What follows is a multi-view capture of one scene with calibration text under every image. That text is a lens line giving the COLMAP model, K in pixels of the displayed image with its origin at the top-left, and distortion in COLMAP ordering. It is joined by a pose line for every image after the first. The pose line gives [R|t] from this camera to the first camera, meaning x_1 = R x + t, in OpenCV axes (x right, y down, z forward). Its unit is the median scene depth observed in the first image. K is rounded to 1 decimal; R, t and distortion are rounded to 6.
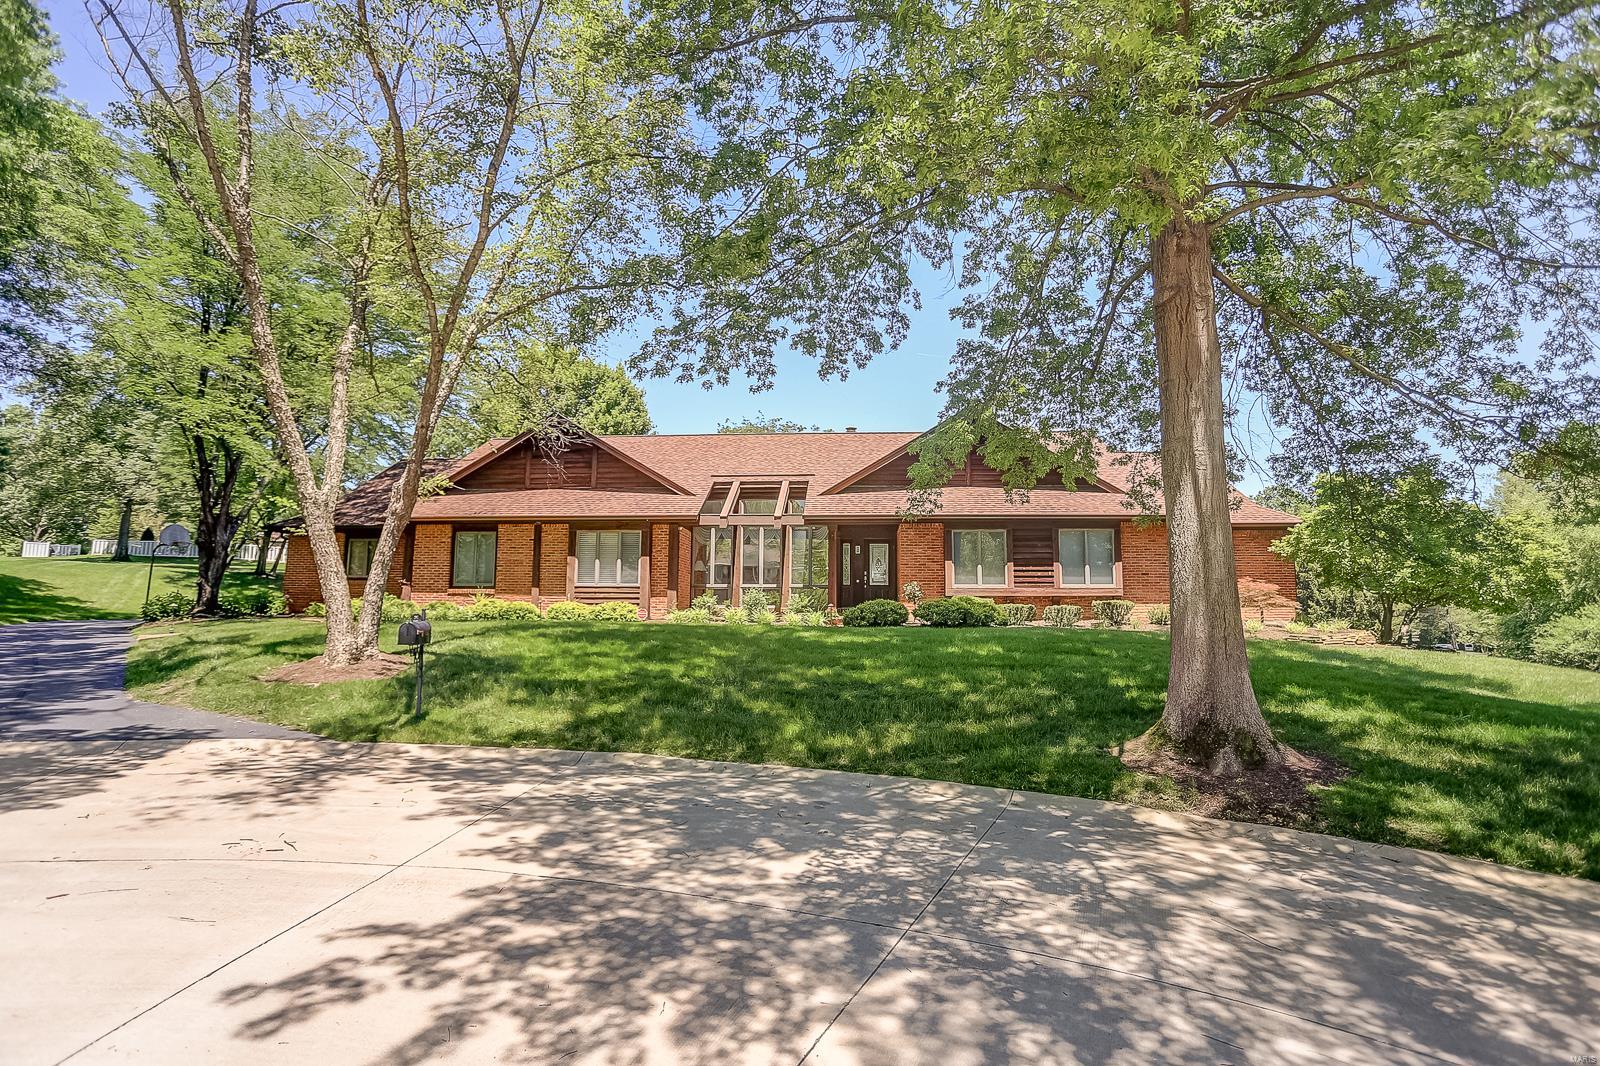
lens RADIAL K [[784.5, 0, 800.8], [0, 784.5, 529.5], [0, 0, 1]] dist [-0.004104, 0.000249]
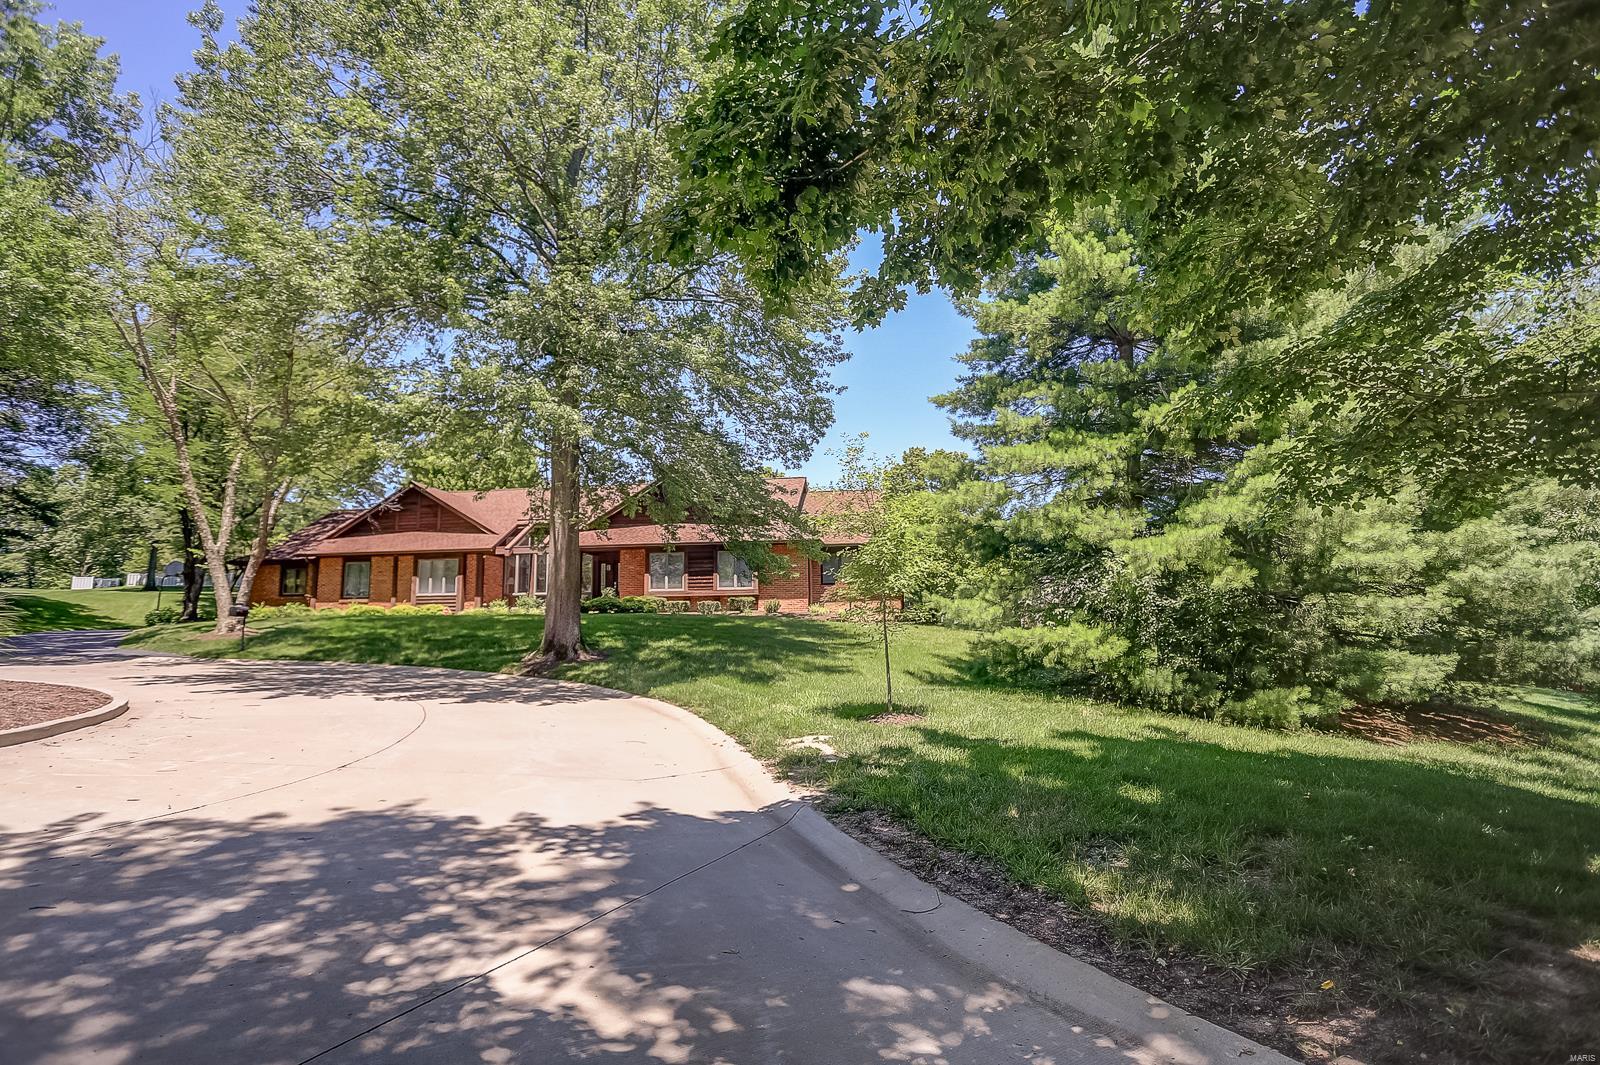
lens RADIAL K [[784.5, 0, 799.3], [0, 784.5, 537.1], [0, 0, 1]] dist [-0.004104, 0.000249]
pose [[0.999046, -0.025370, -0.035558, 0.501990], [0.024887, 0.999593, -0.013962, -0.002571], [0.035898, 0.013063, 0.999270, -0.492653]]
